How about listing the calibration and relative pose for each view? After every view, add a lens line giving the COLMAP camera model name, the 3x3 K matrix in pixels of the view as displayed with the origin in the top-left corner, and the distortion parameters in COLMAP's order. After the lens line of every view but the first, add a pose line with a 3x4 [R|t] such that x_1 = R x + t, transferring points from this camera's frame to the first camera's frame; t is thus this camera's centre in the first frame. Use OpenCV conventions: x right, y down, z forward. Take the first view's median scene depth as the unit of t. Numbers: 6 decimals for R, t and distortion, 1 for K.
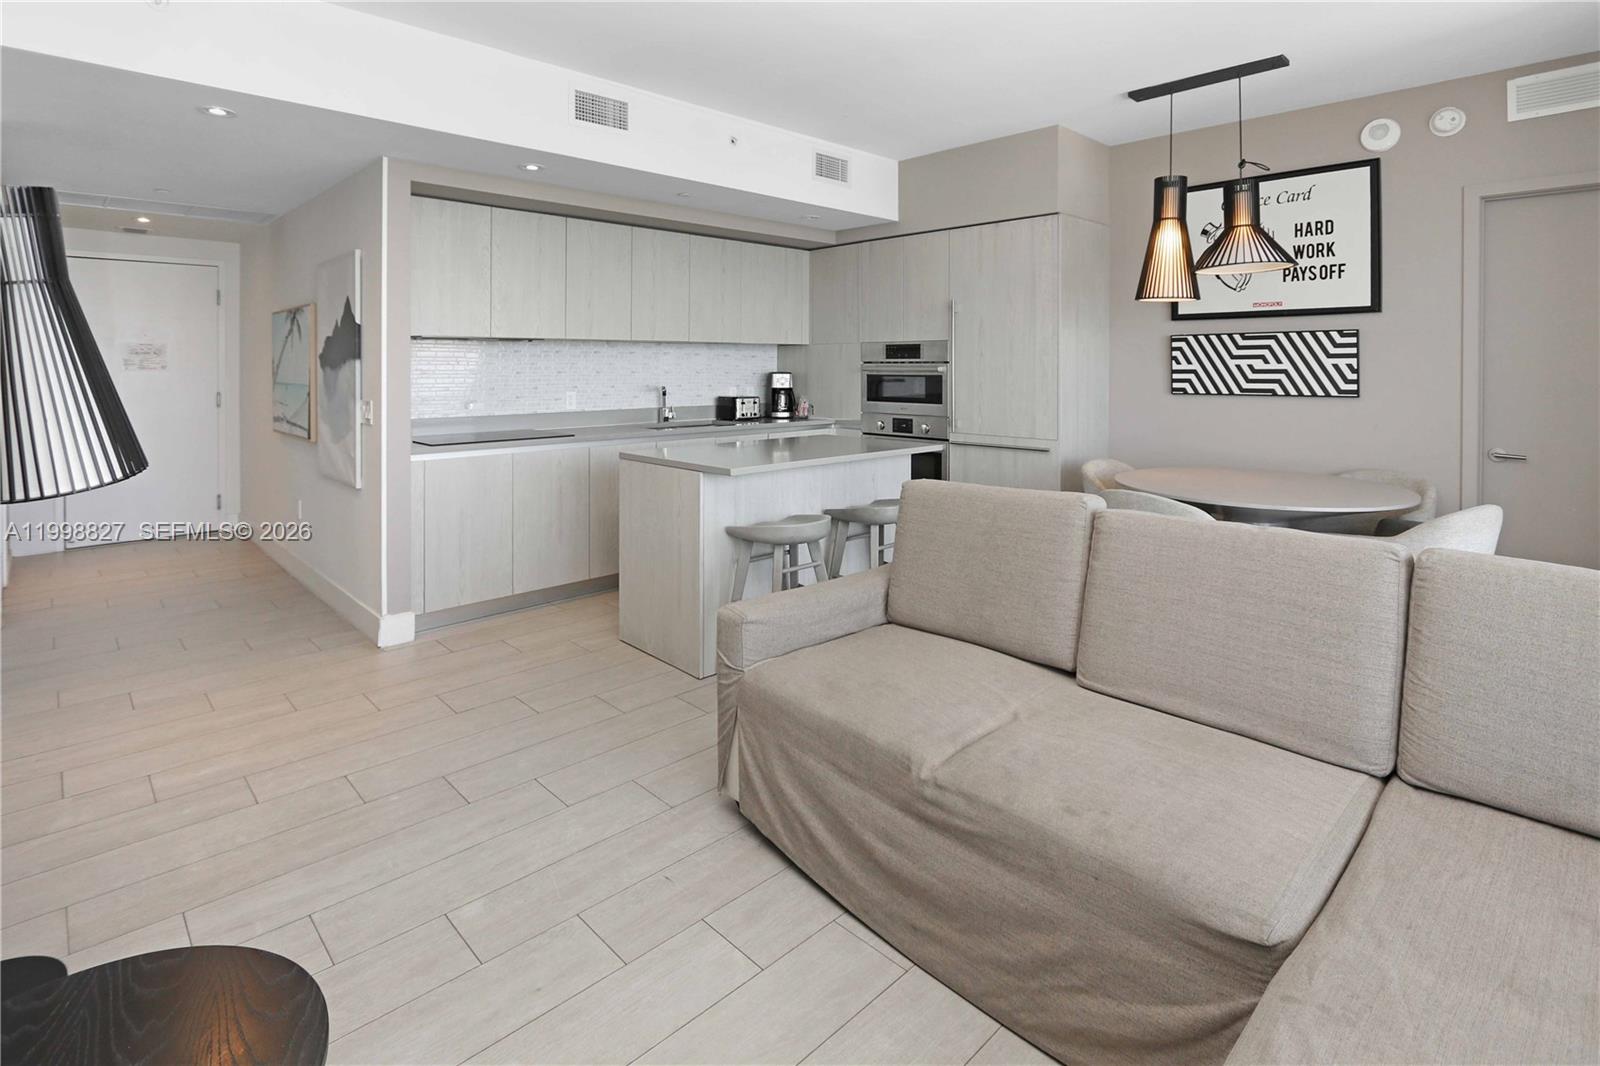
lens RADIAL K [[794.5, 0, 810.1], [0, 794.5, 370.1], [0, 0, 1]] dist [-0.005045, 0.000018]
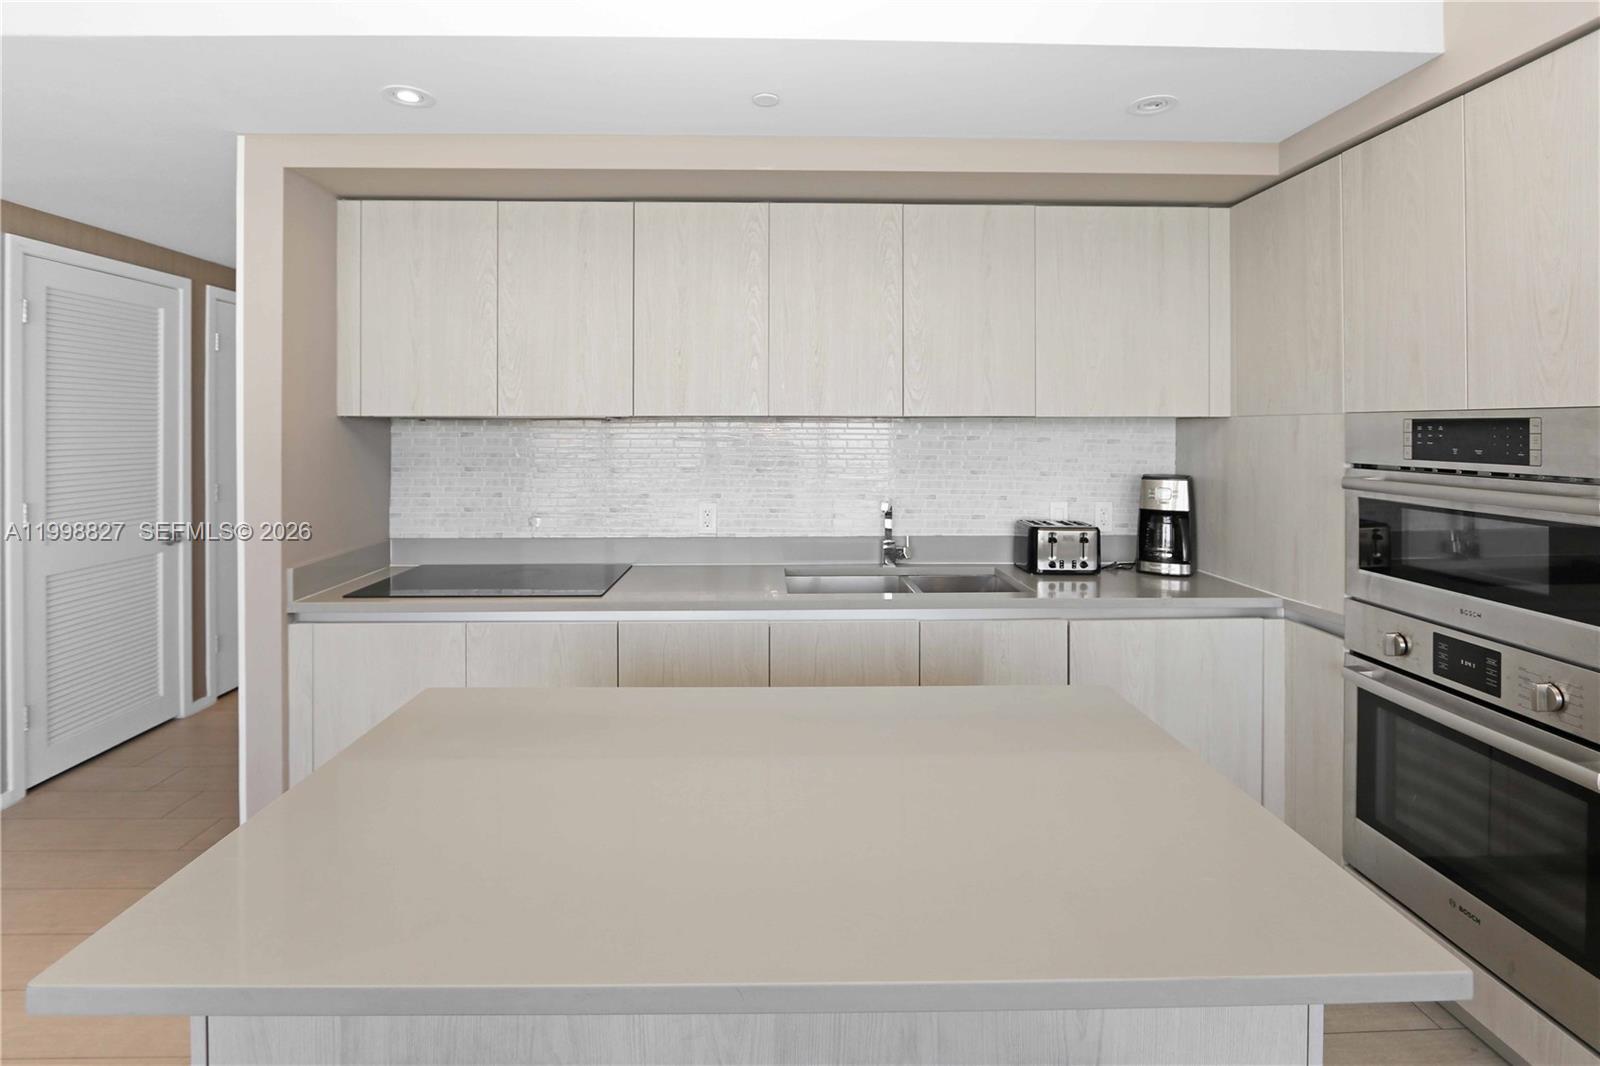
lens RADIAL K [[818.4, 0, 765.7], [0, 818.4, 424.4], [0, 0, 1]] dist [-0.000724, 0.000778]
pose [[0.723547, -0.000706, -0.690275, 0.149120], [-0.006456, 0.999949, -0.007790, -0.026862], [0.690245, 0.010093, 0.723505, 0.580955]]
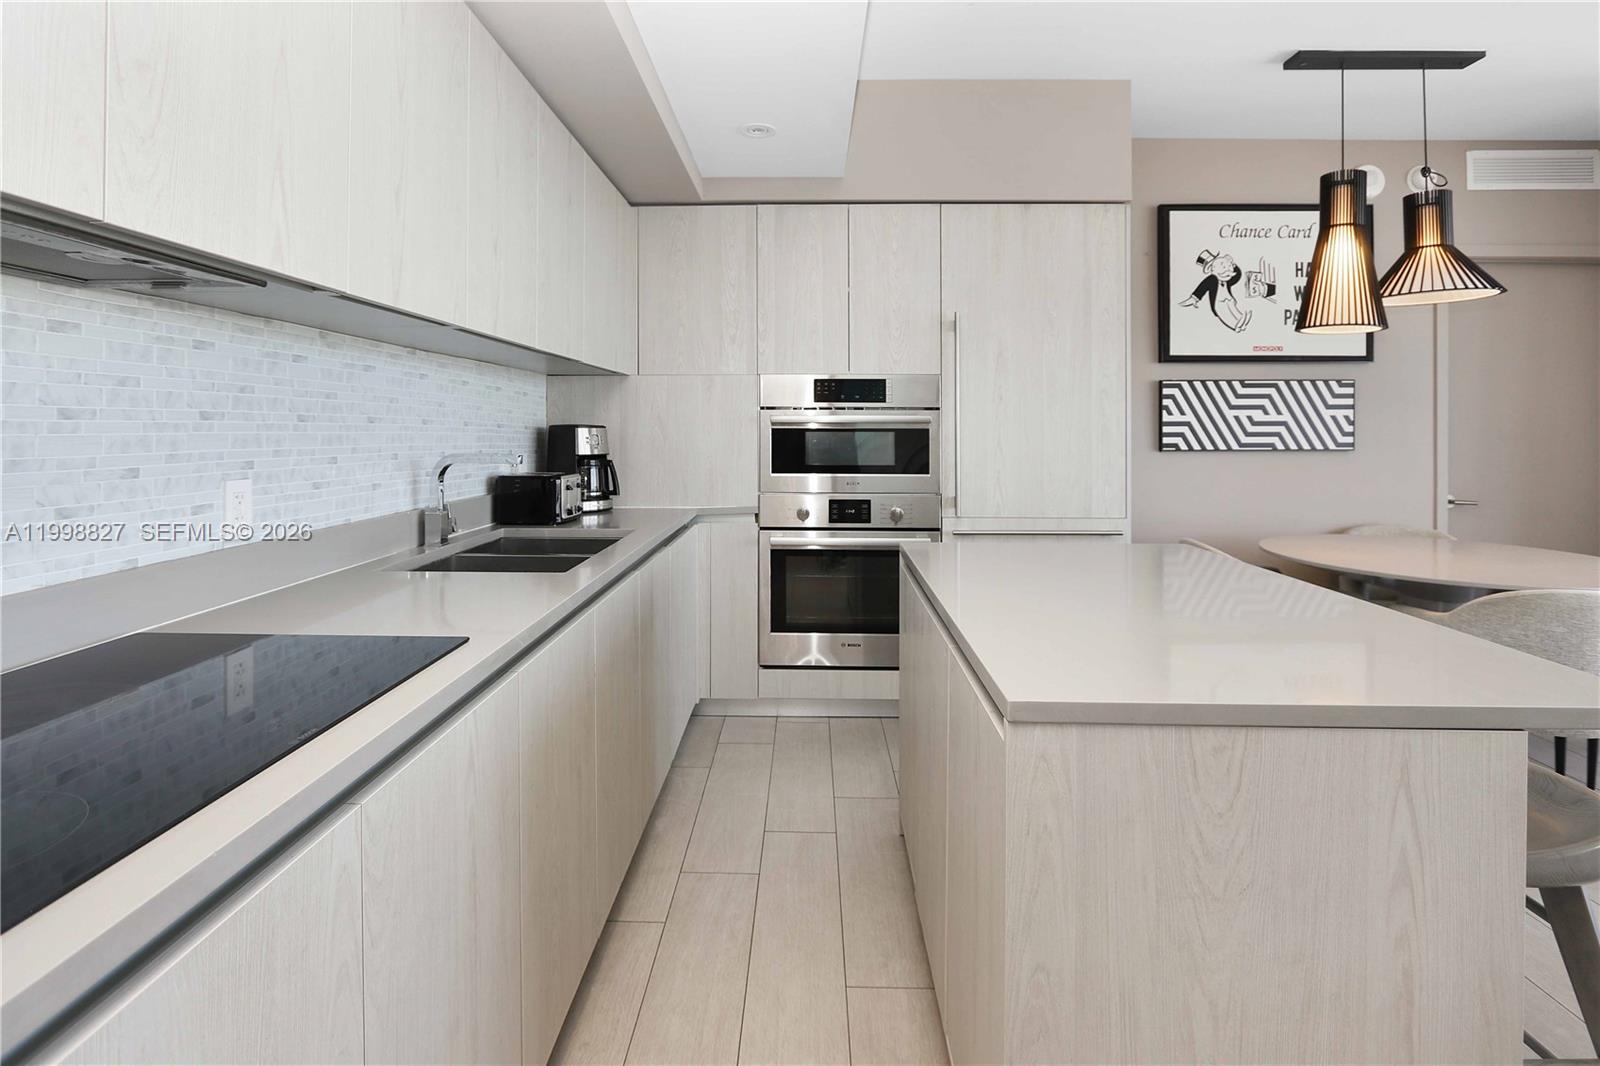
lens RADIAL K [[775.2, 0, 797.7], [0, 775.2, 428.3], [0, 0, 1]] dist [-0.011500, -0.000364]
pose [[0.717851, 0.002042, 0.696193, -0.348887], [0.000754, 0.999993, -0.003711, 0.008304], [-0.696196, 0.003189, 0.717845, 0.630998]]
